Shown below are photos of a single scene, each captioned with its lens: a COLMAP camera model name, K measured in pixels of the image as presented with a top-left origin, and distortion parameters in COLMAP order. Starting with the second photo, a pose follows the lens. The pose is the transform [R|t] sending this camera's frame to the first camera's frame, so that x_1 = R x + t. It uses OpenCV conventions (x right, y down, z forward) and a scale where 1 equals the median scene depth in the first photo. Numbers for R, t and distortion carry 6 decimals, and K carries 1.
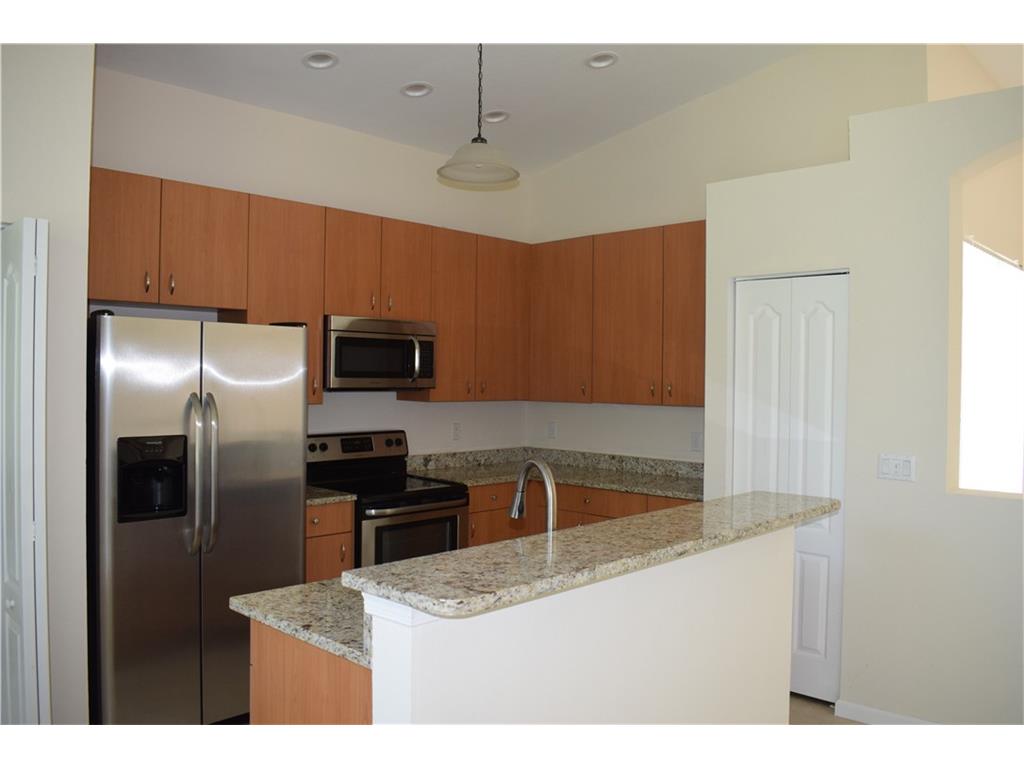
lens RADIAL K [[837.9, 0, 517.1], [0, 837.9, 379.8], [0, 0, 1]] dist [-0.072142, -0.021132]
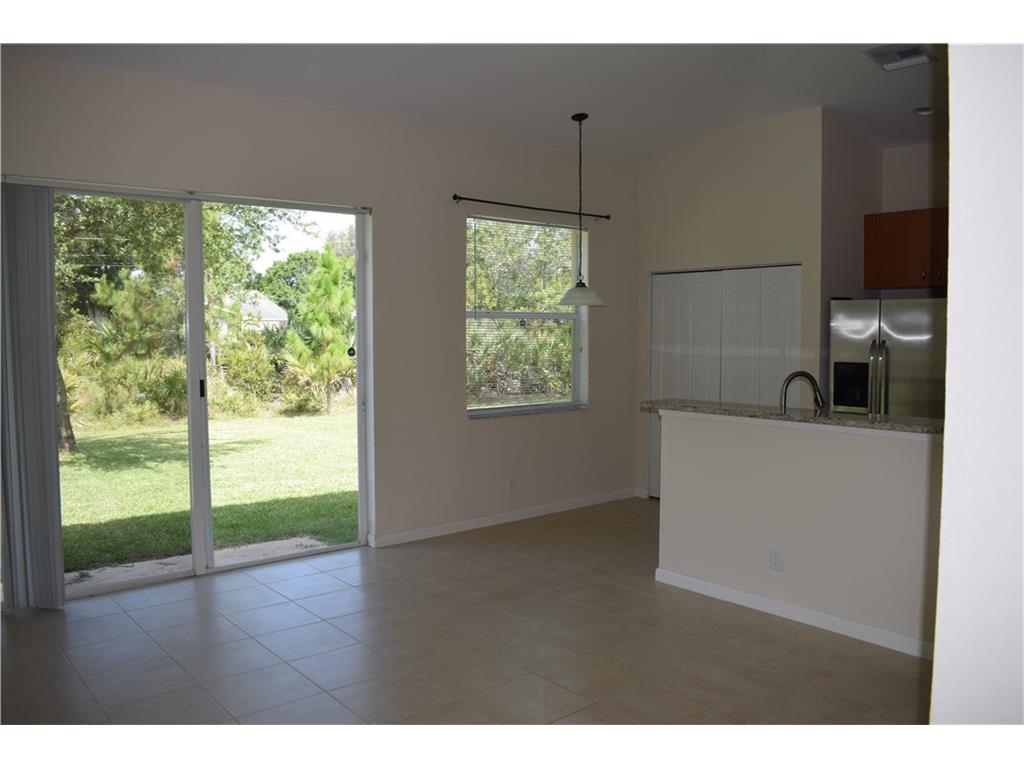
lens RADIAL K [[837.9, 0, 519.3], [0, 837.9, 375.1], [0, 0, 1]] dist [-0.072142, -0.021132]
pose [[-0.118717, 0.044210, -0.991943, 1.272332], [-0.002321, 0.998993, 0.044802, 0.011135], [0.992925, 0.007621, -0.118495, 0.381514]]
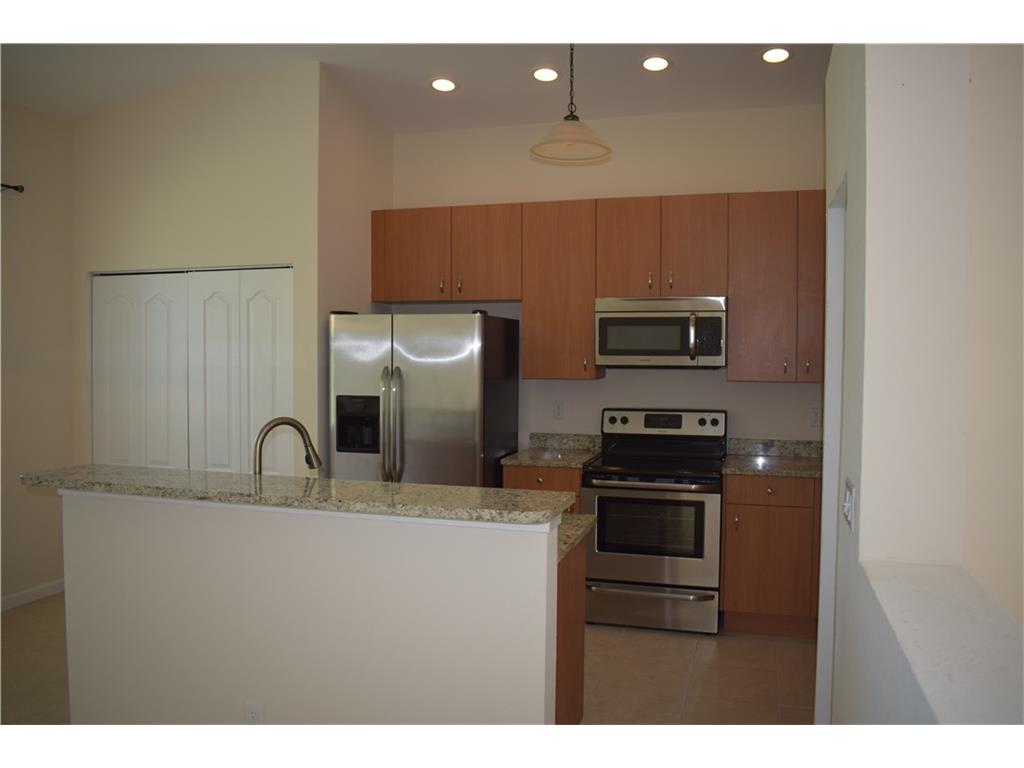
lens RADIAL K [[837.9, 0, 519.8], [0, 837.9, 379.1], [0, 0, 1]] dist [-0.072142, -0.021132]
pose [[0.437302, 0.021333, -0.899062, 0.832366], [-0.001679, 0.999736, 0.022905, 0.003881], [0.899313, -0.008507, 0.437222, 0.501648]]
